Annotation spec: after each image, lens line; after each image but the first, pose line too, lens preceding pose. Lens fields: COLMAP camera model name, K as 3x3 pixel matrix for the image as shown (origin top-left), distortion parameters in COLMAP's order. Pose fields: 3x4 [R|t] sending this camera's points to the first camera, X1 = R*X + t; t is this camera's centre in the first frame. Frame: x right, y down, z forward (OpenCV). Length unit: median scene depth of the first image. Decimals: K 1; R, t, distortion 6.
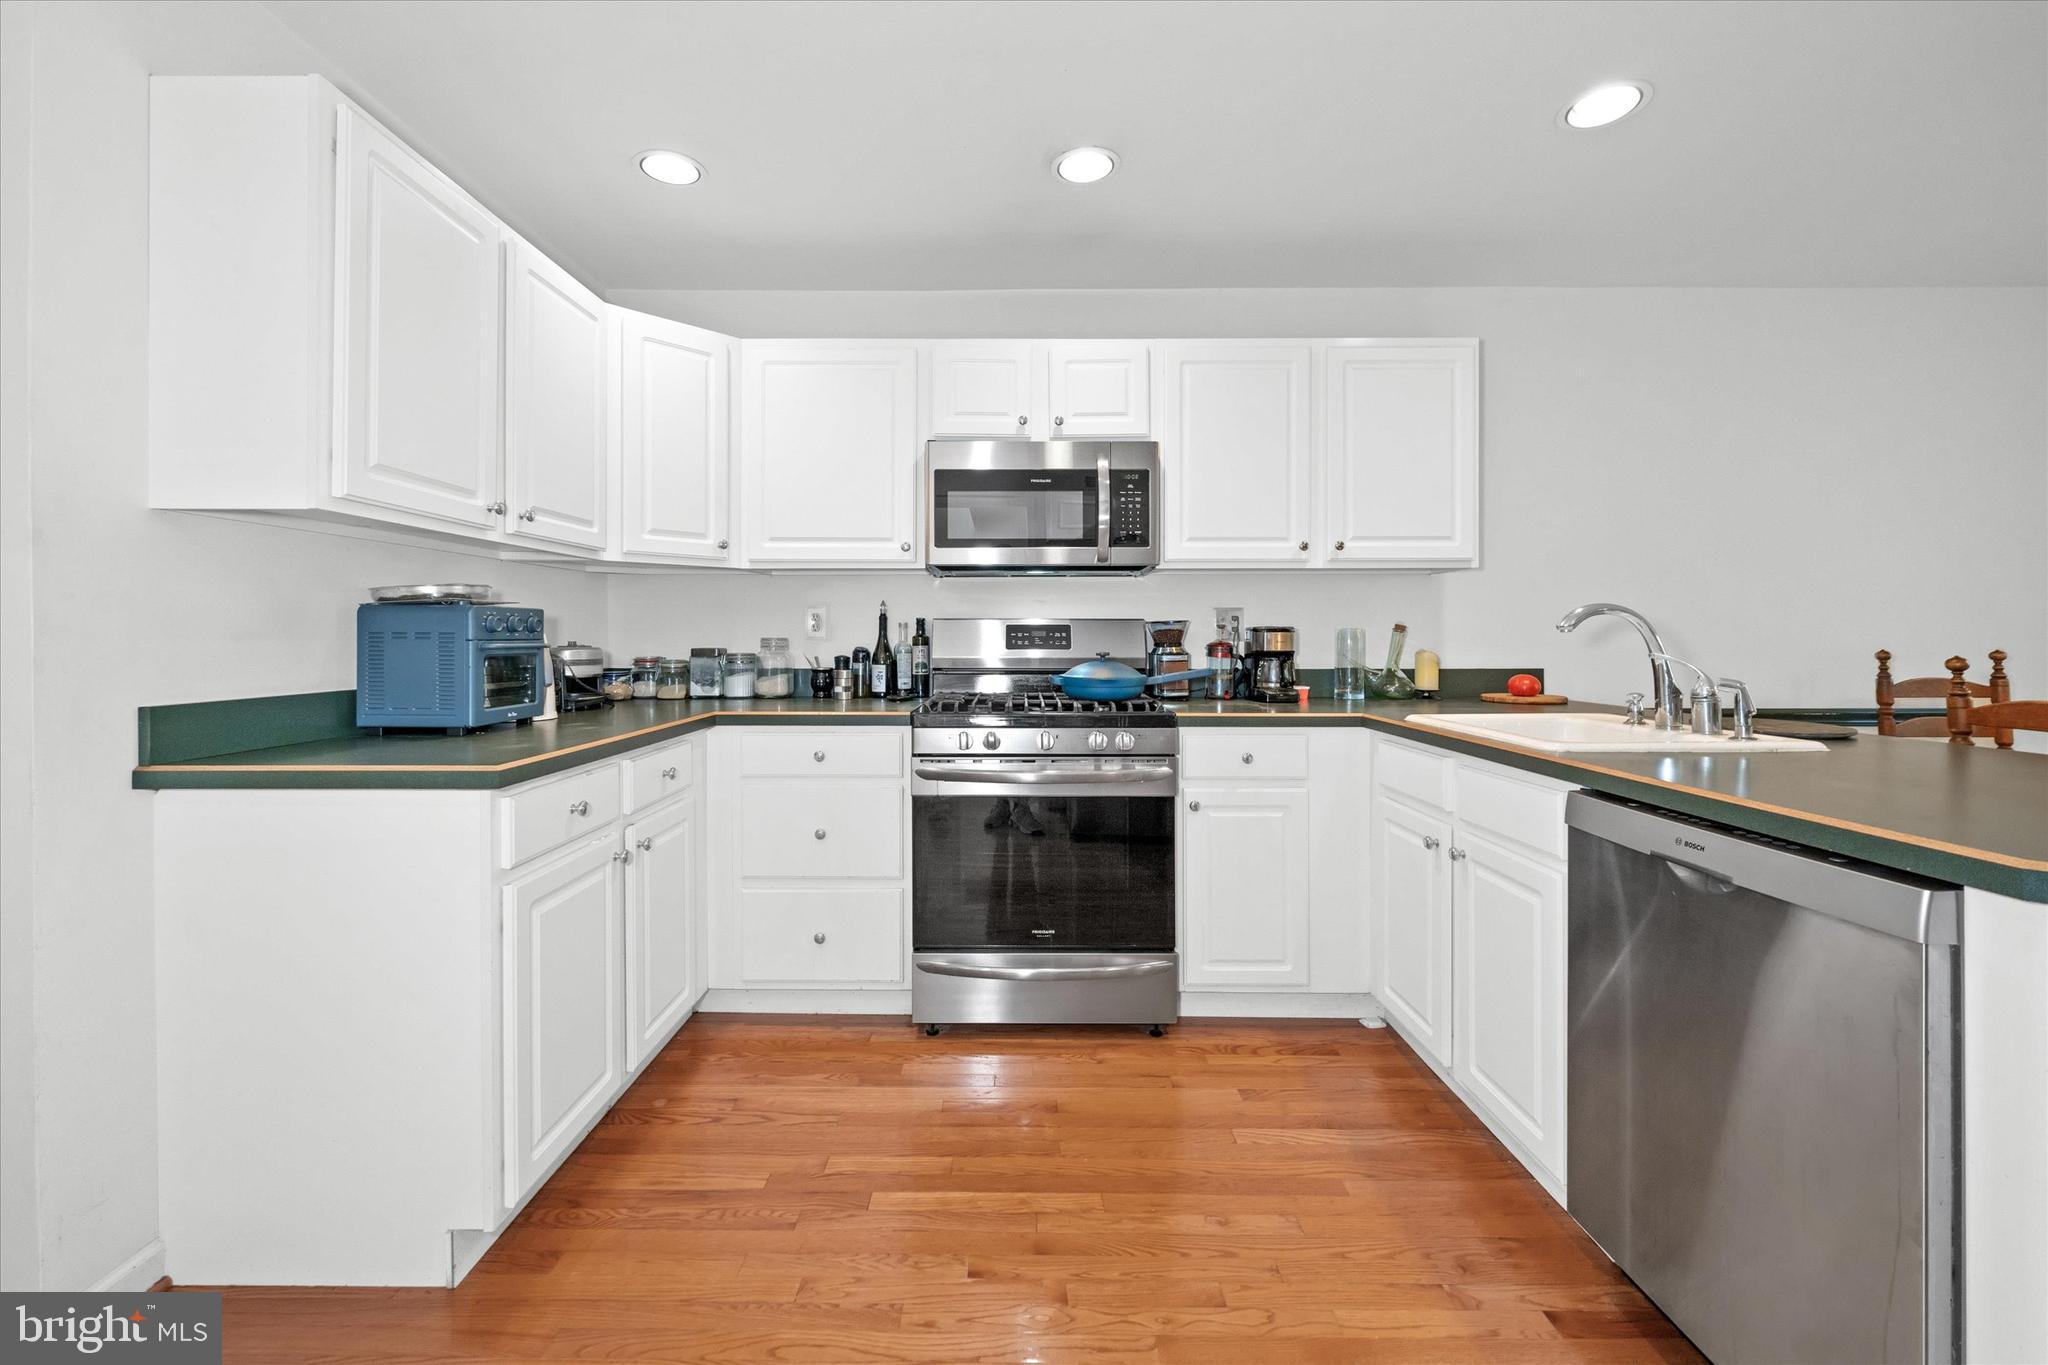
lens RADIAL K [[822.2, 0, 1022.3], [0, 822.2, 633.1], [0, 0, 1]] dist [0.008696, 0.000007]
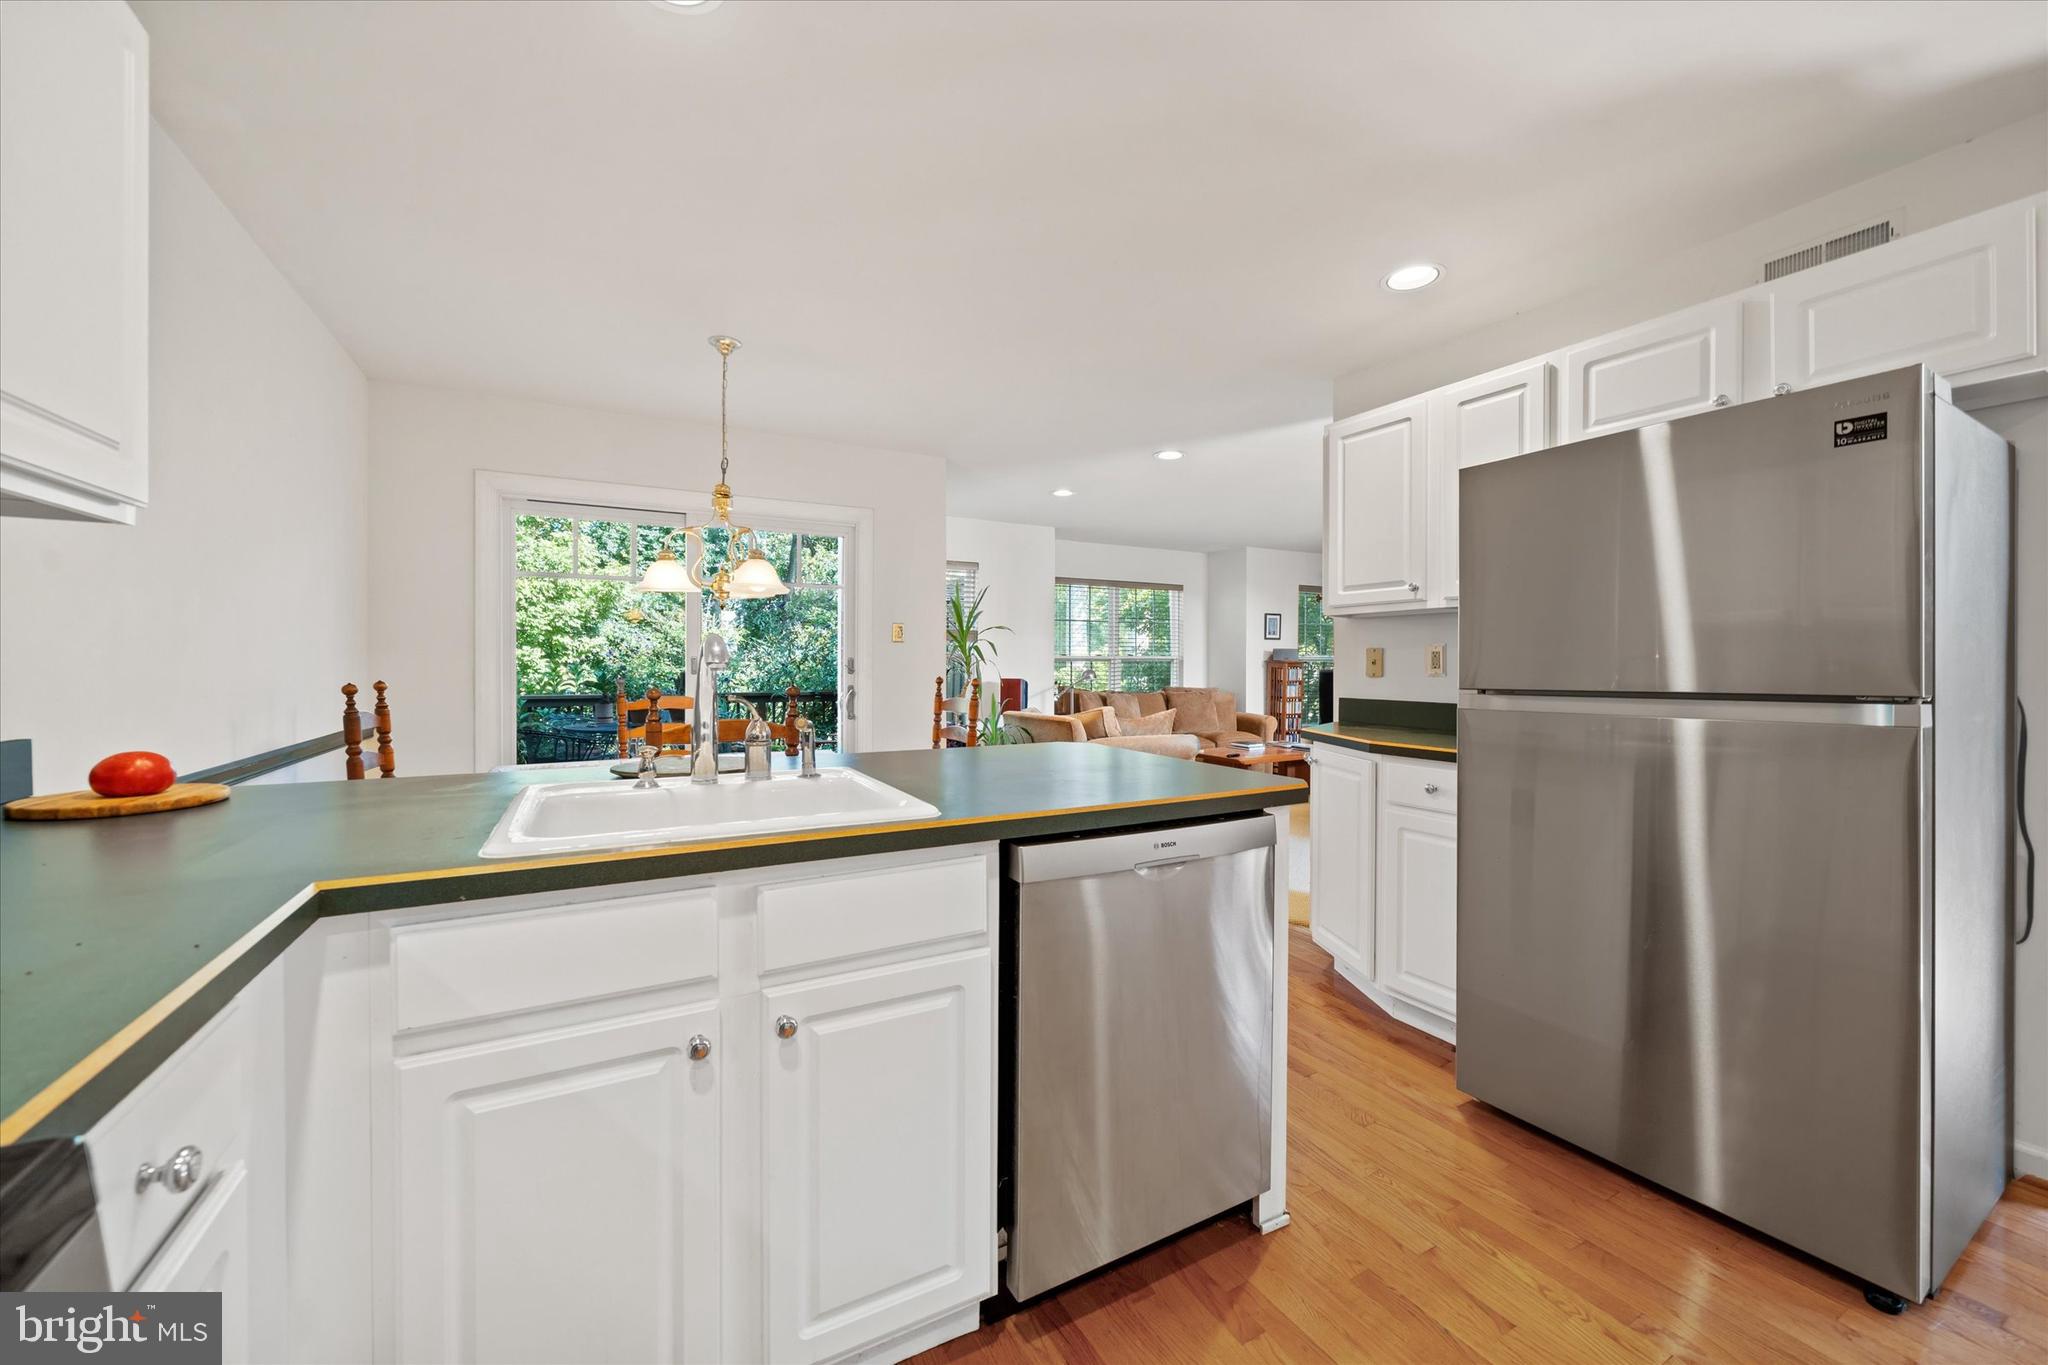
lens RADIAL K [[787.3, 0, 1017.6], [0, 787.3, 670.7], [0, 0, 1]] dist [-0.000248, -0.000002]
pose [[-0.484319, -0.010921, 0.874823, -0.052111], [-0.007419, 0.999937, 0.008375, -0.006027], [-0.874860, -0.002434, -0.484370, 0.778917]]
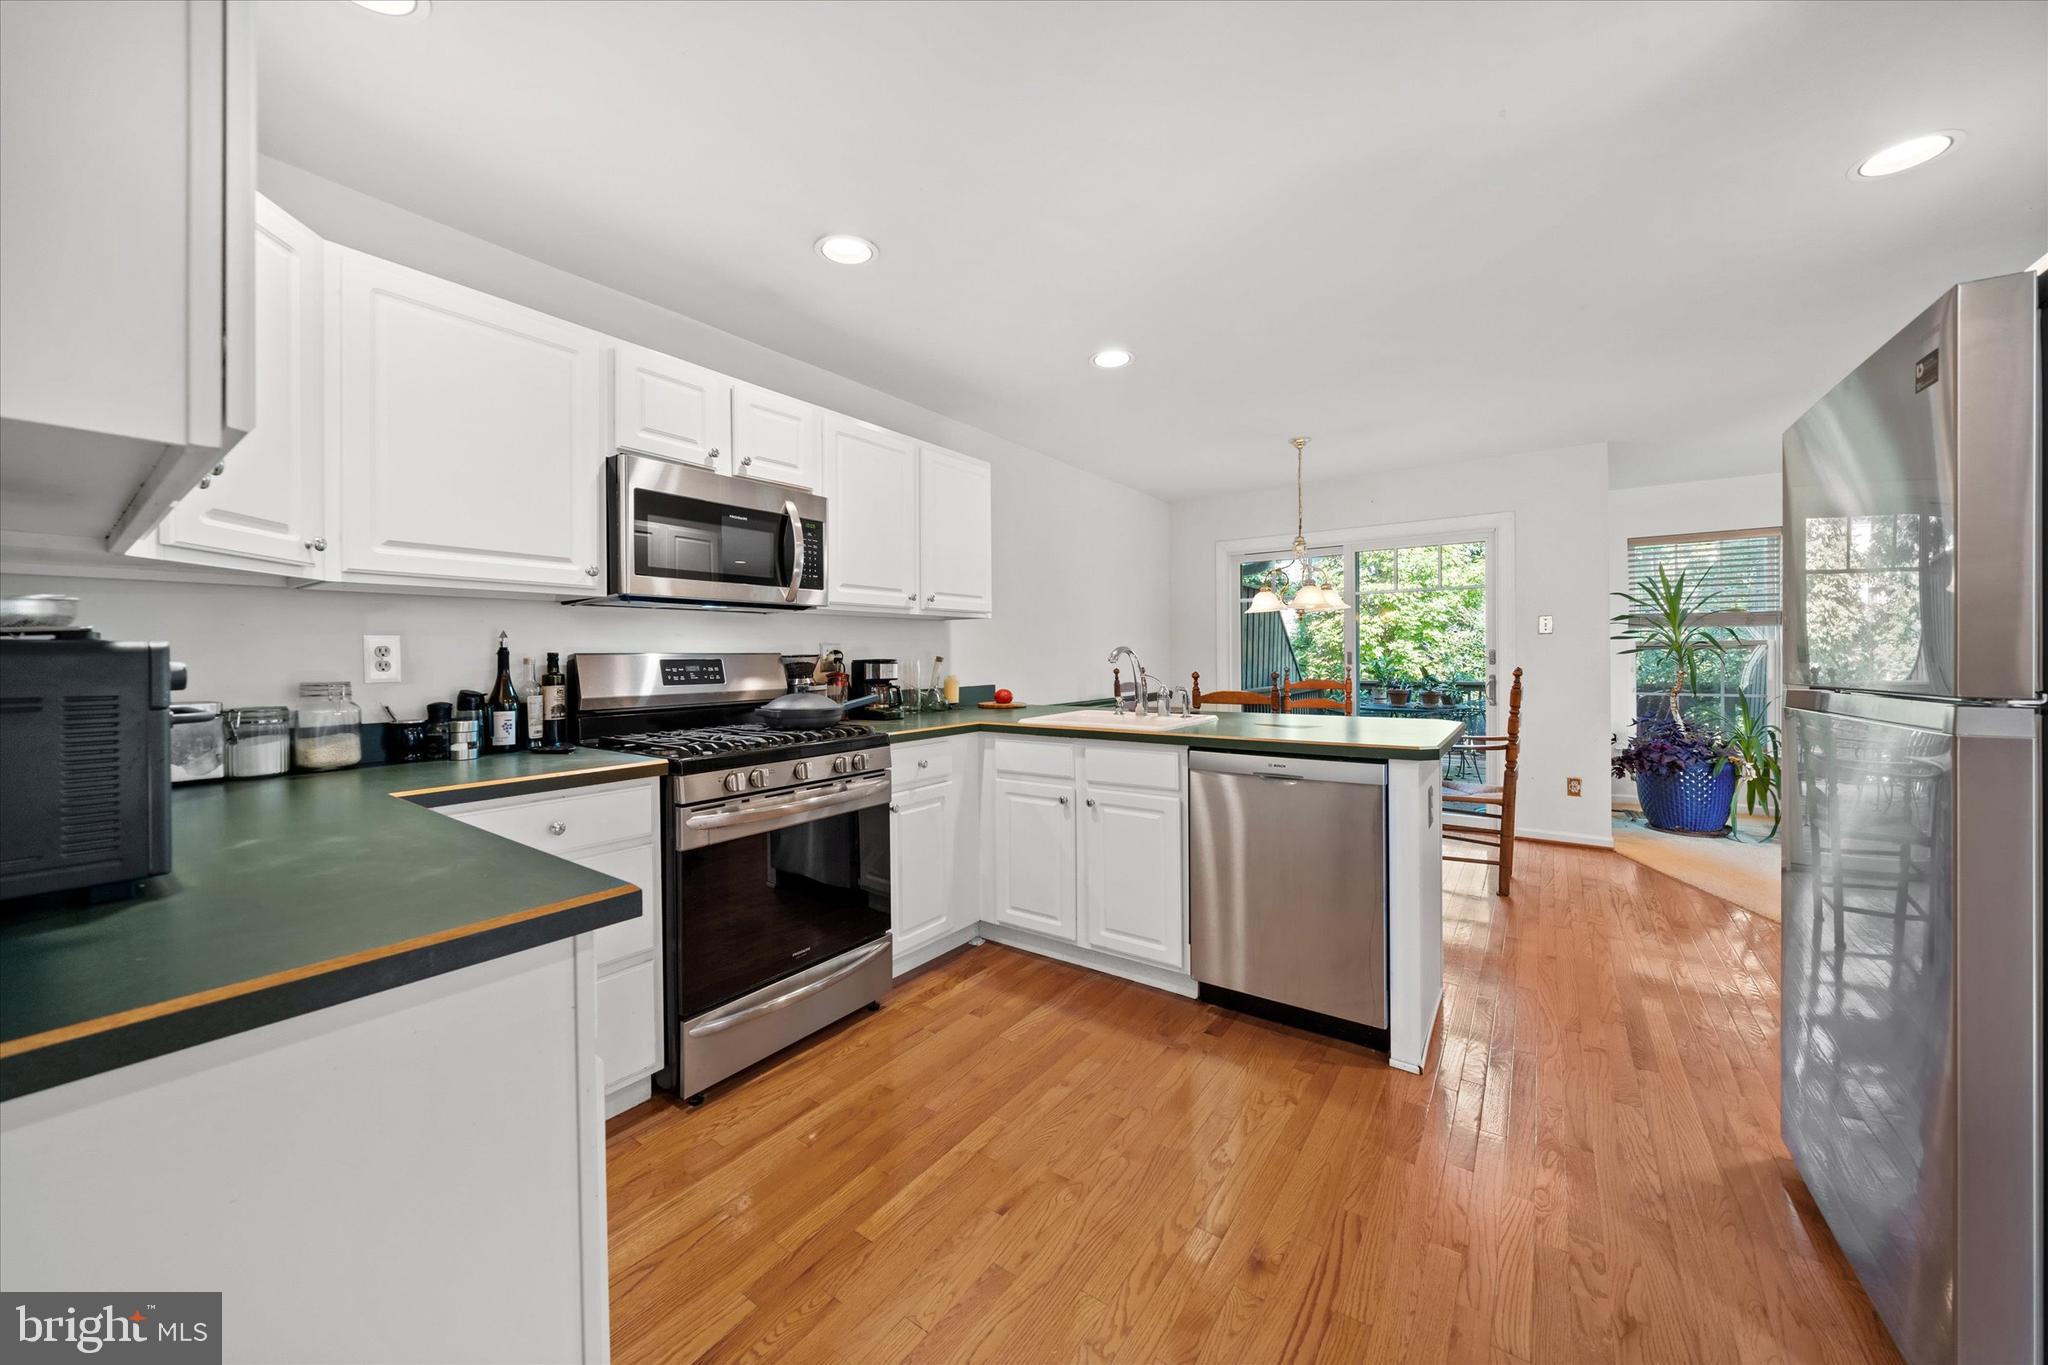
lens RADIAL K [[736.6, 0, 991.6], [0, 736.6, 656.6], [0, 0, 1]] dist [-0.001581, -0.000114]
pose [[0.595850, -0.007578, 0.803060, -0.501957], [0.004446, 0.999971, 0.006137, -0.018272], [-0.803083, -0.000087, 0.595867, 0.207093]]
